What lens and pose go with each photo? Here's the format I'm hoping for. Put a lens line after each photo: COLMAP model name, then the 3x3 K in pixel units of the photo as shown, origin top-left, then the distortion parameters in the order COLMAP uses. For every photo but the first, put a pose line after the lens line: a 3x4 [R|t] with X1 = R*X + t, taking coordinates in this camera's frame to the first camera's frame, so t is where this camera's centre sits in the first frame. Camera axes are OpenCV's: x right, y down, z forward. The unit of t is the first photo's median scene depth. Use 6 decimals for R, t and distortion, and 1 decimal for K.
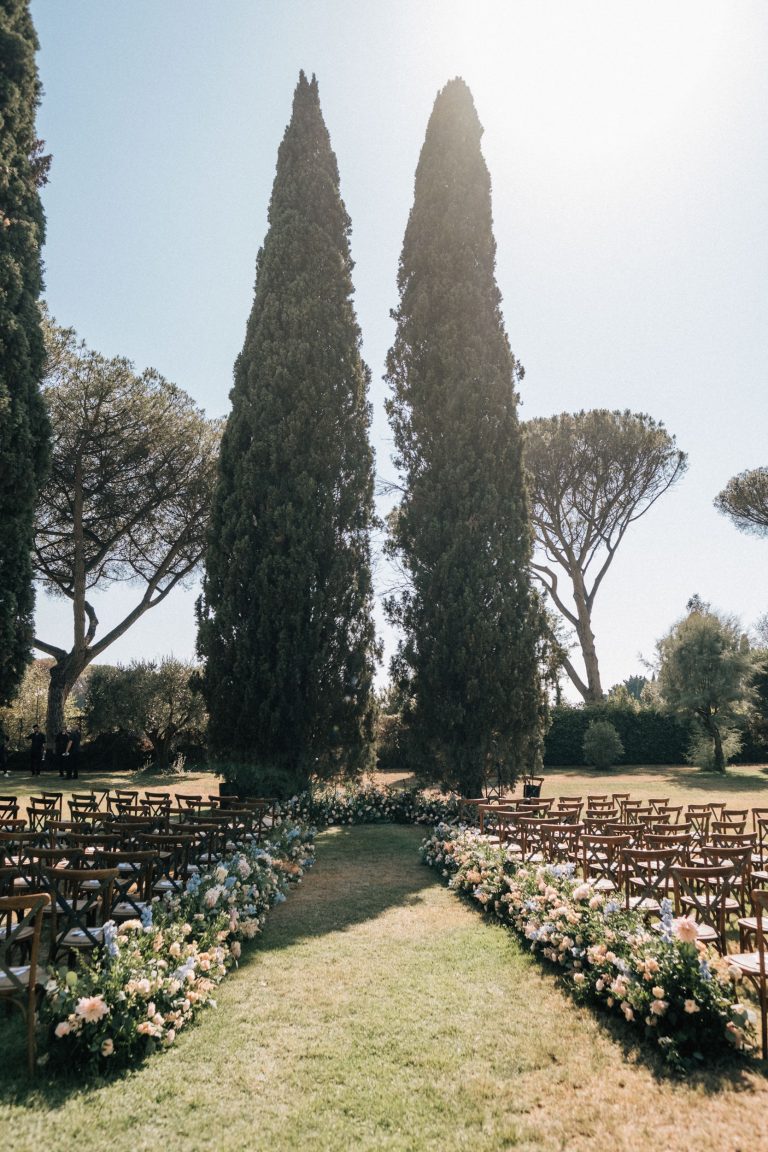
lens RADIAL K [[817.5, 0, 384.0], [0, 817.5, 576.0], [0, 0, 1]] dist [-0.002373, -0.002811]
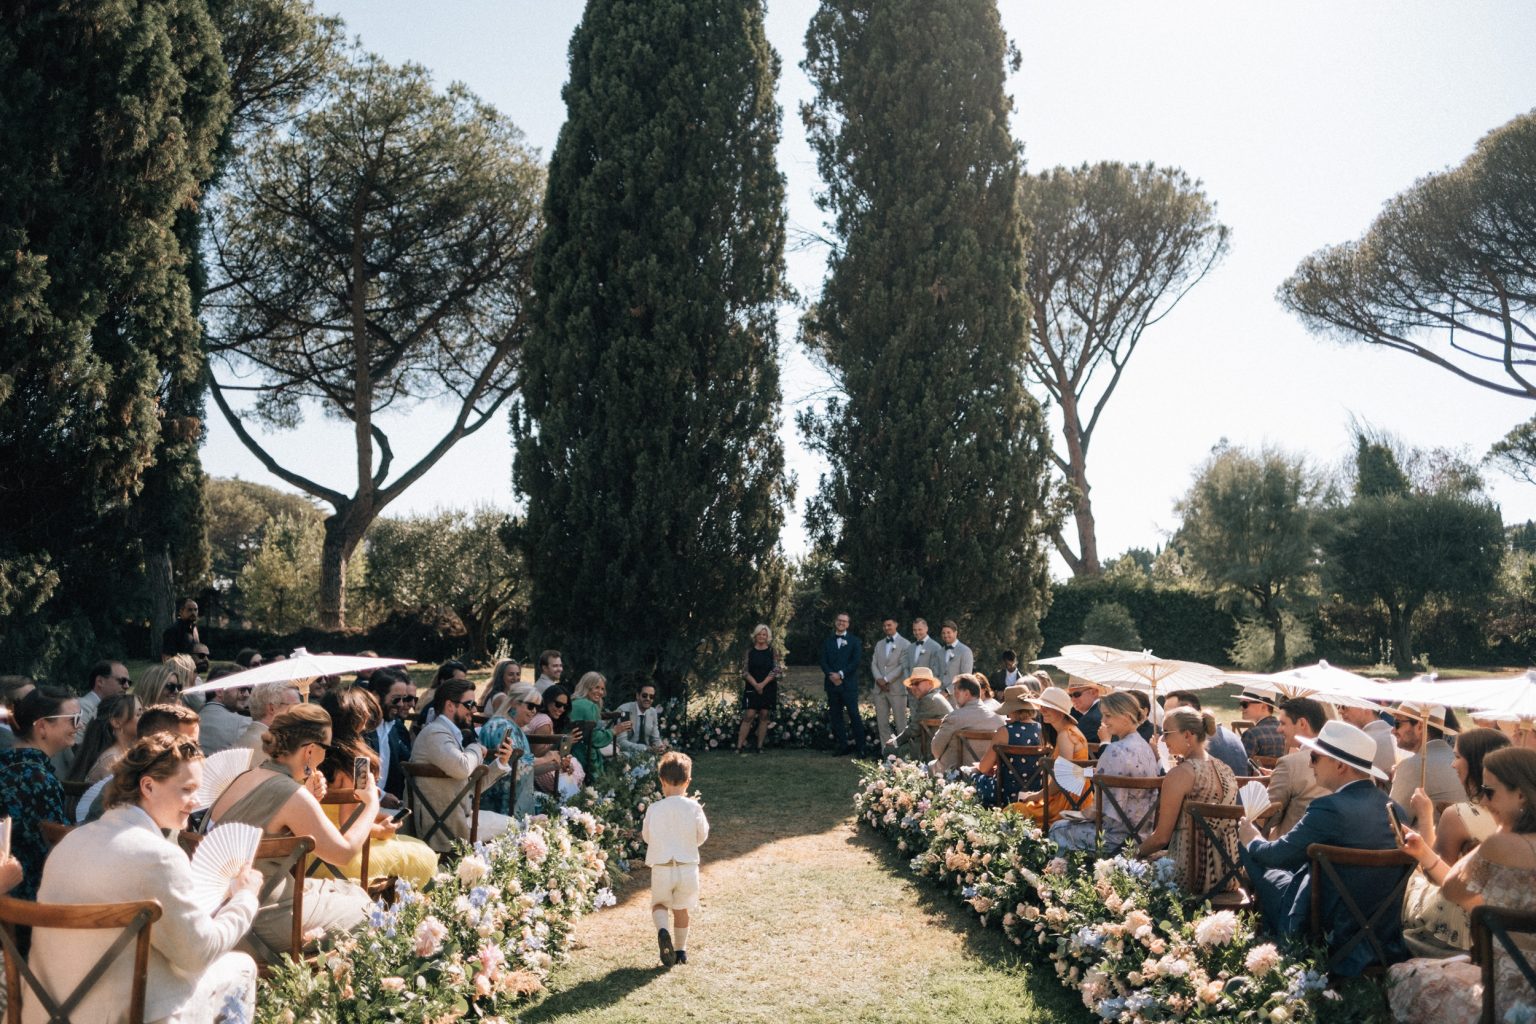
lens RADIAL K [[1090.0, 0, 772.3], [0, 1090.0, 503.1], [0, 0, 1]] dist [-0.002373, -0.002811]
pose [[0.999715, 0.011378, -0.021010, -0.001619], [-0.009574, 0.996415, 0.084058, 0.027443], [0.021891, -0.083833, 0.996239, 0.118132]]
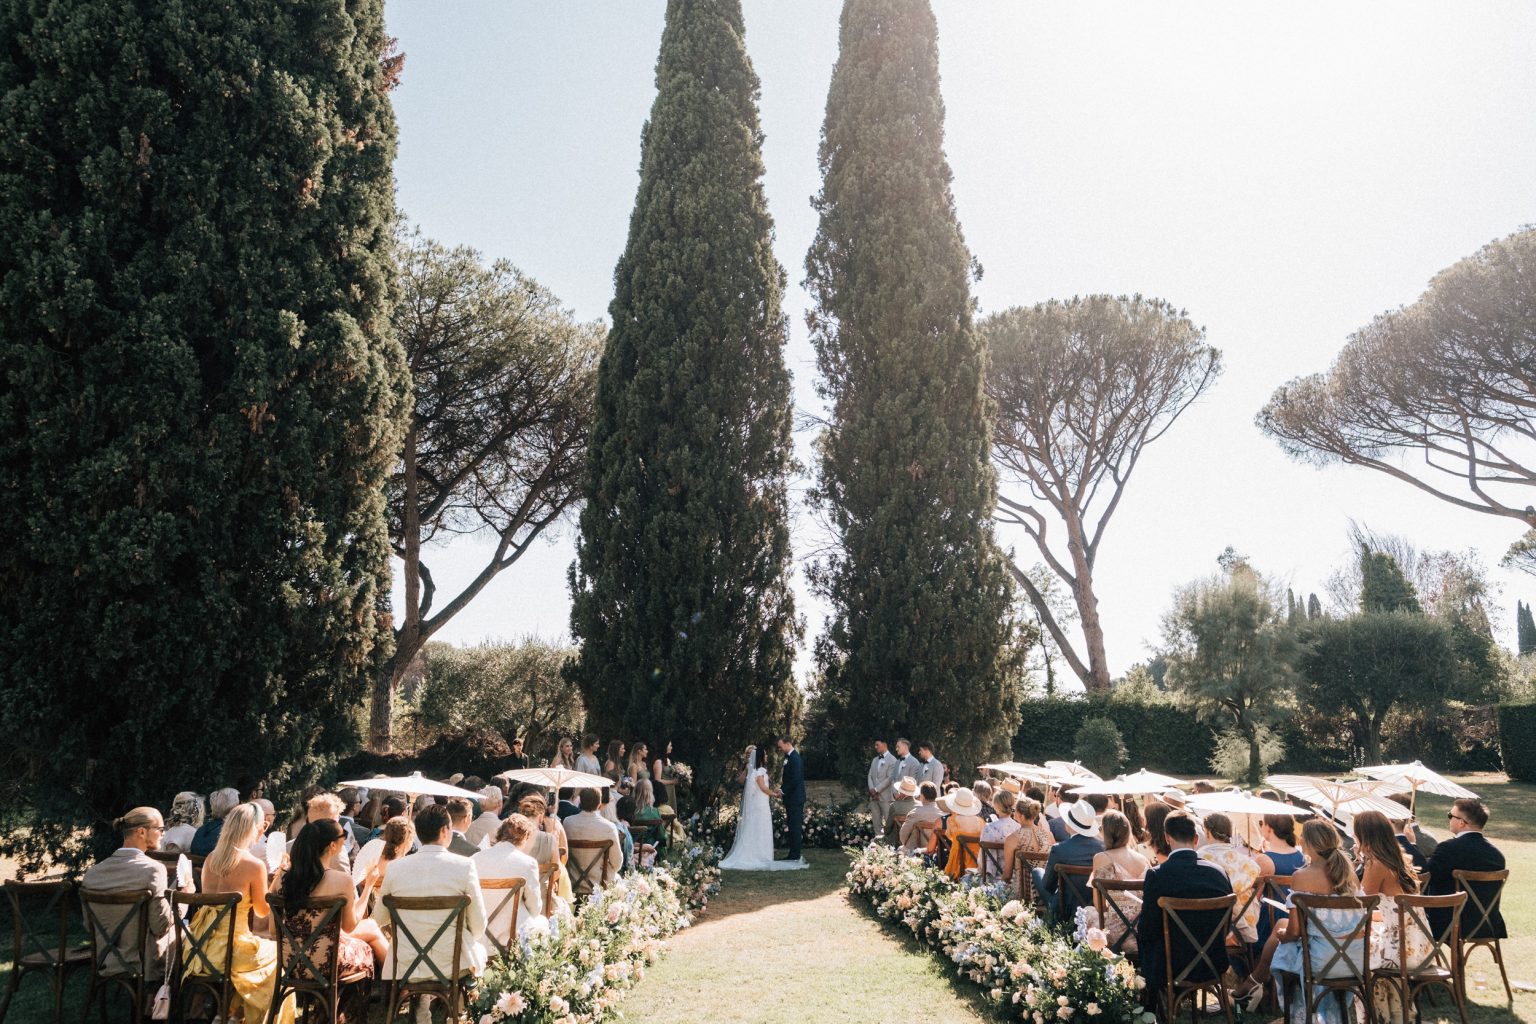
lens RADIAL K [[1133.7, 0, 769.1], [0, 1133.7, 498.5], [0, 0, 1]] dist [-0.003983, -0.004047]
pose [[0.999178, -0.010145, -0.039245, 0.007655], [0.009609, 0.999858, -0.013836, -0.019076], [0.039380, 0.013448, 0.999134, -0.090149]]
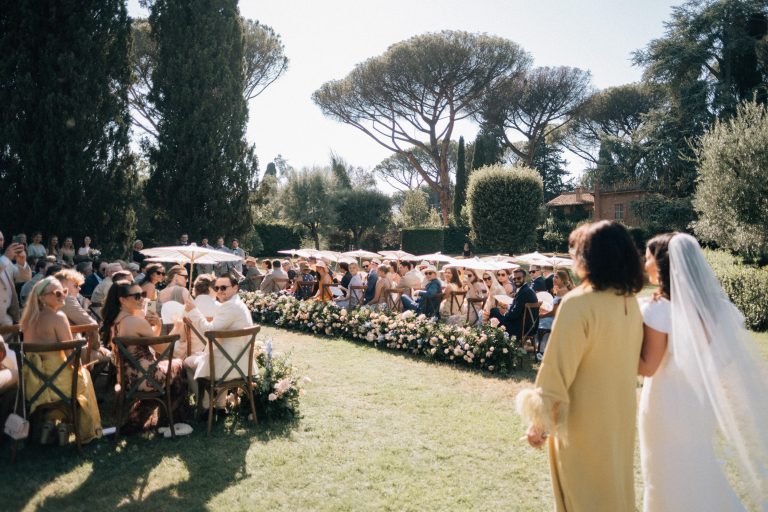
lens RADIAL K [[545.0, 0, 386.2], [0, 545.0, 251.6], [0, 0, 1]] dist [-0.002373, -0.002811]
pose [[0.823600, -0.000146, 0.567171, -0.166738], [-0.120865, 0.976985, 0.175762, 0.003629], [-0.554143, -0.213309, 0.804627, -0.001120]]
